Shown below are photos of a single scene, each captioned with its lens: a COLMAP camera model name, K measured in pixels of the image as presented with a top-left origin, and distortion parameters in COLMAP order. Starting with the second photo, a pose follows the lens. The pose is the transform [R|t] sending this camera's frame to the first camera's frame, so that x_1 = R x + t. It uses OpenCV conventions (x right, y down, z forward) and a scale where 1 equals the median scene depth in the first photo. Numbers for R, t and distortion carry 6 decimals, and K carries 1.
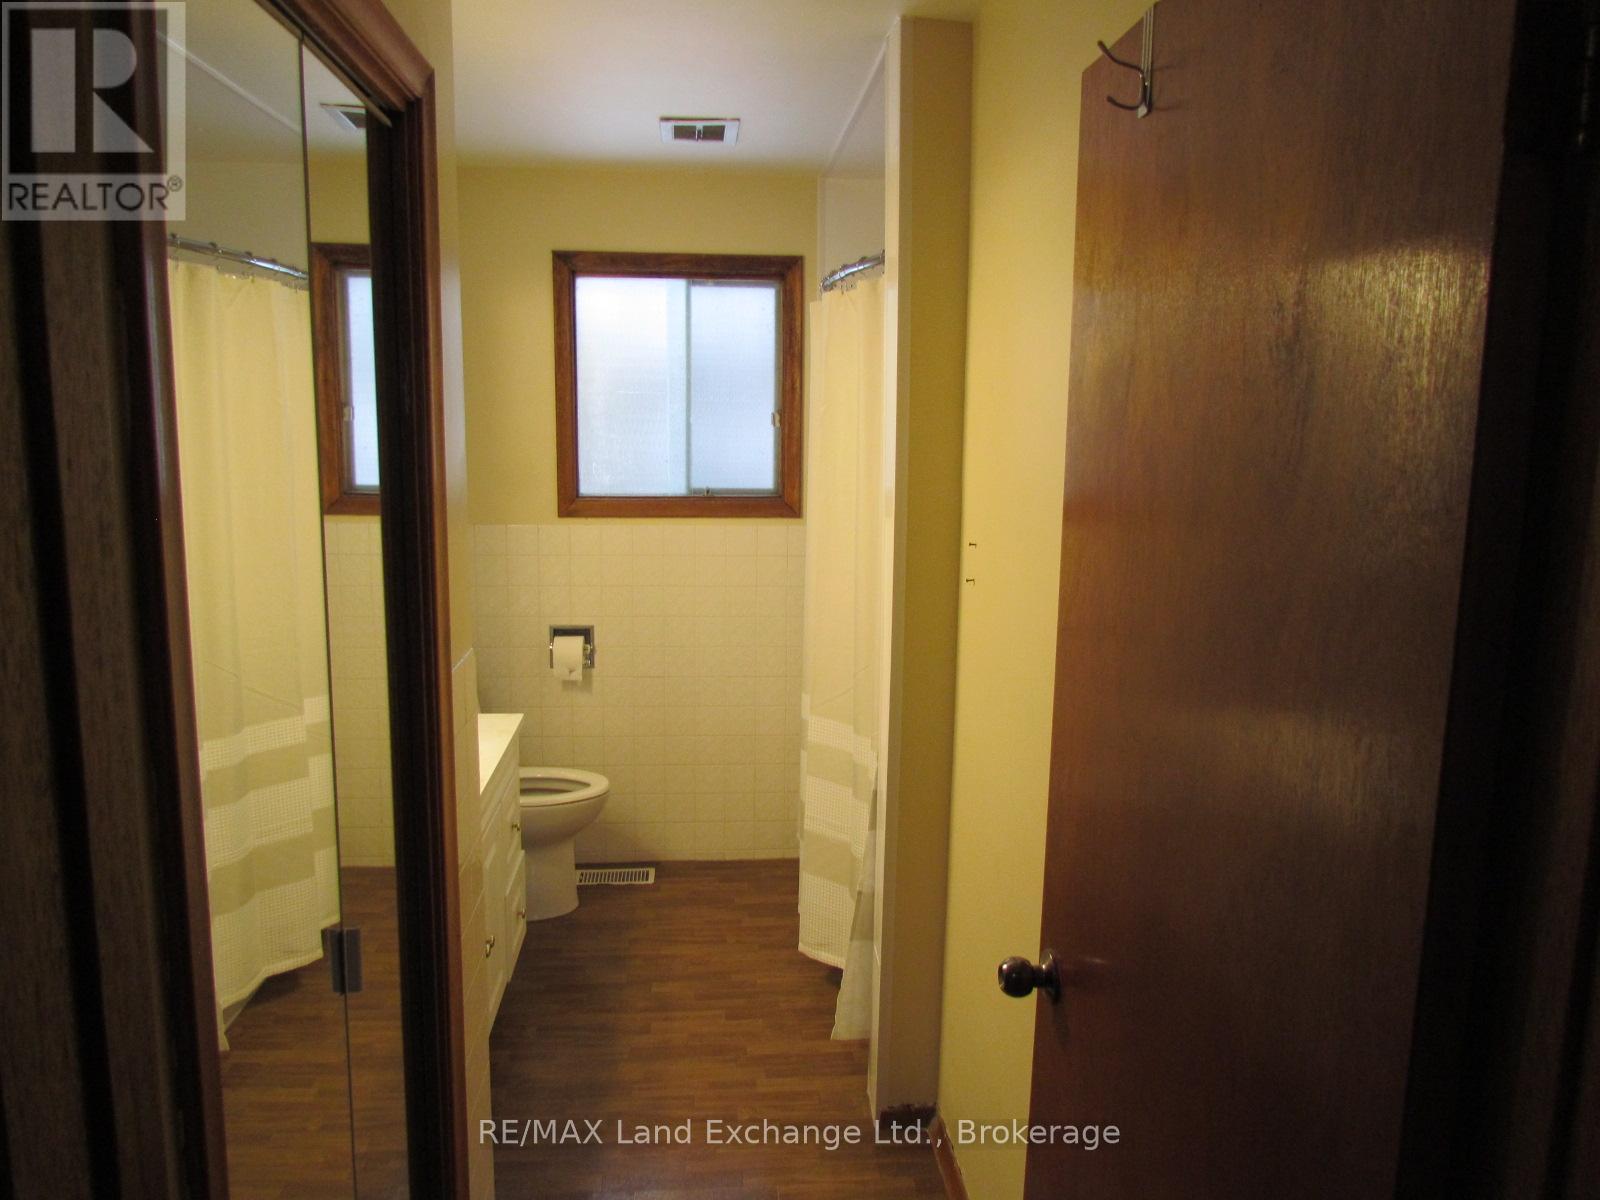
lens RADIAL K [[1132.0, 0, 800.0], [0, 1132.0, 600.0], [0, 0, 1]] dist [-0.036749, -0.002763]
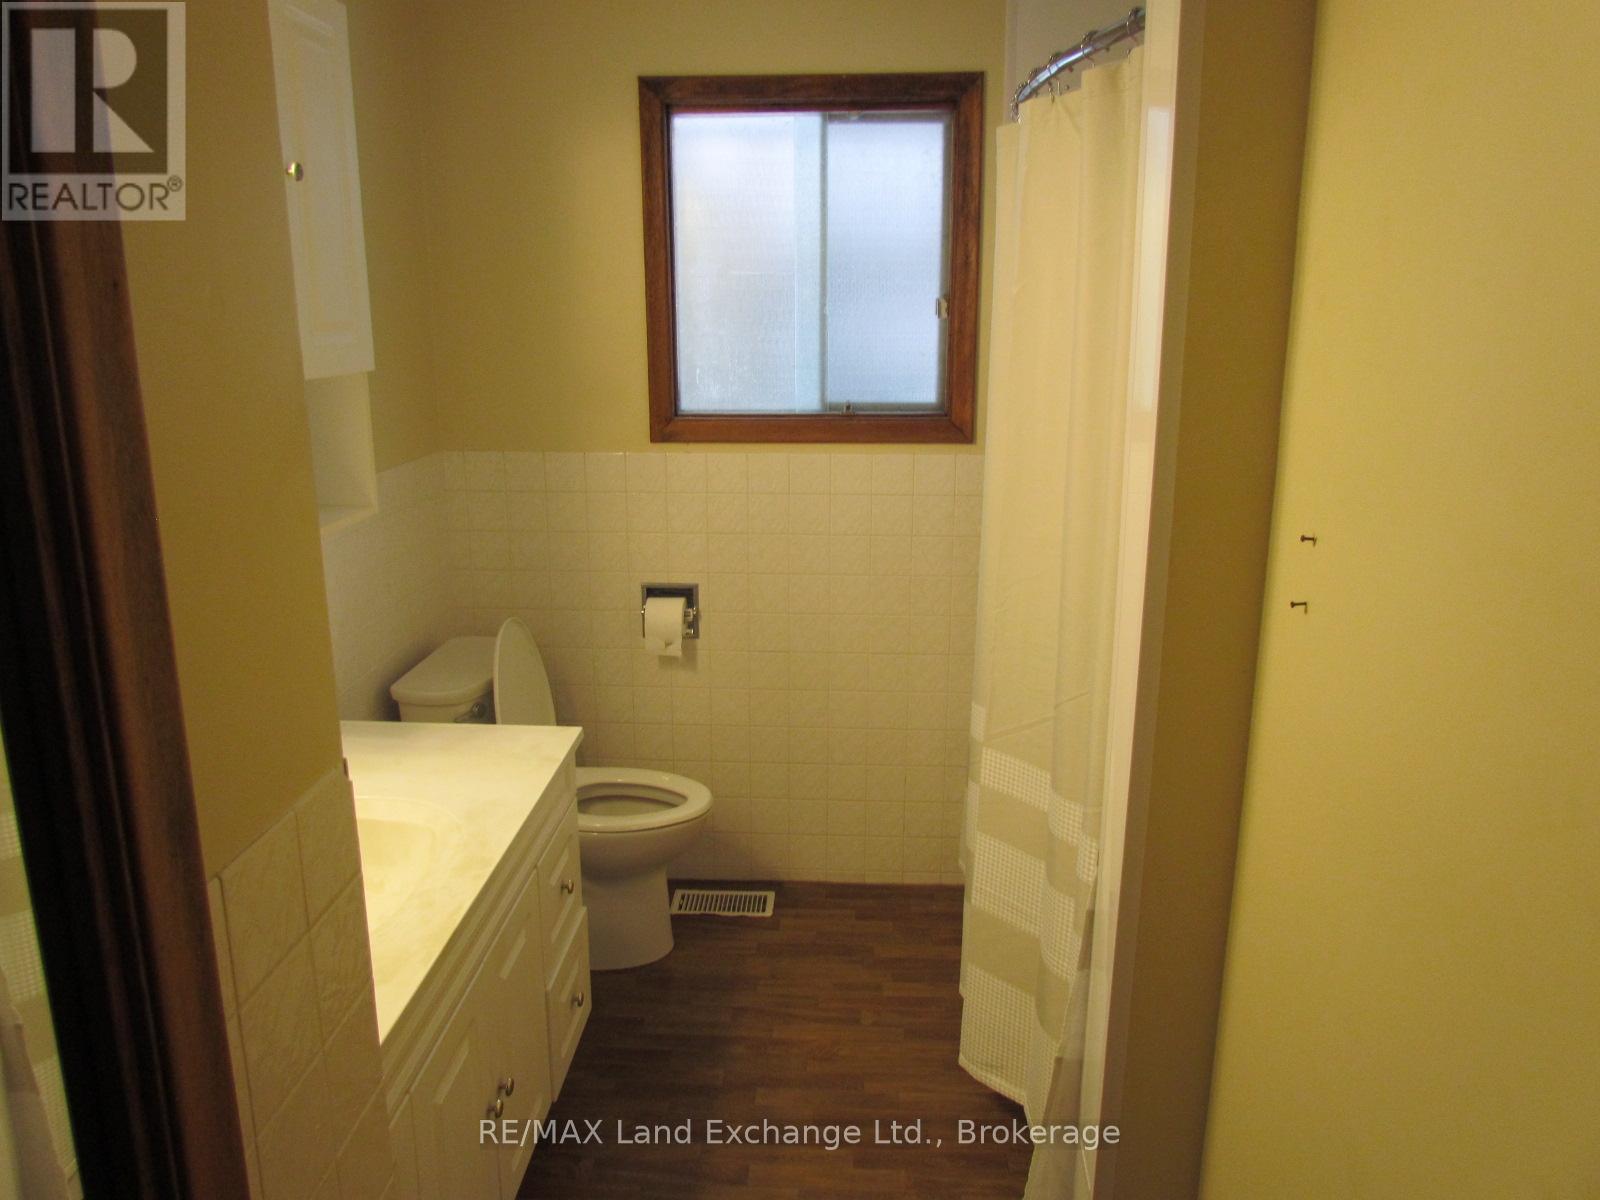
lens RADIAL K [[1132.0, 0, 800.0], [0, 1132.0, 600.0], [0, 0, 1]] dist [-0.036749, -0.002763]
pose [[0.989929, 0.021640, -0.139898, -0.006182], [-0.008694, 0.995675, 0.092494, -0.038971], [0.141295, -0.090347, 0.985836, 0.256737]]
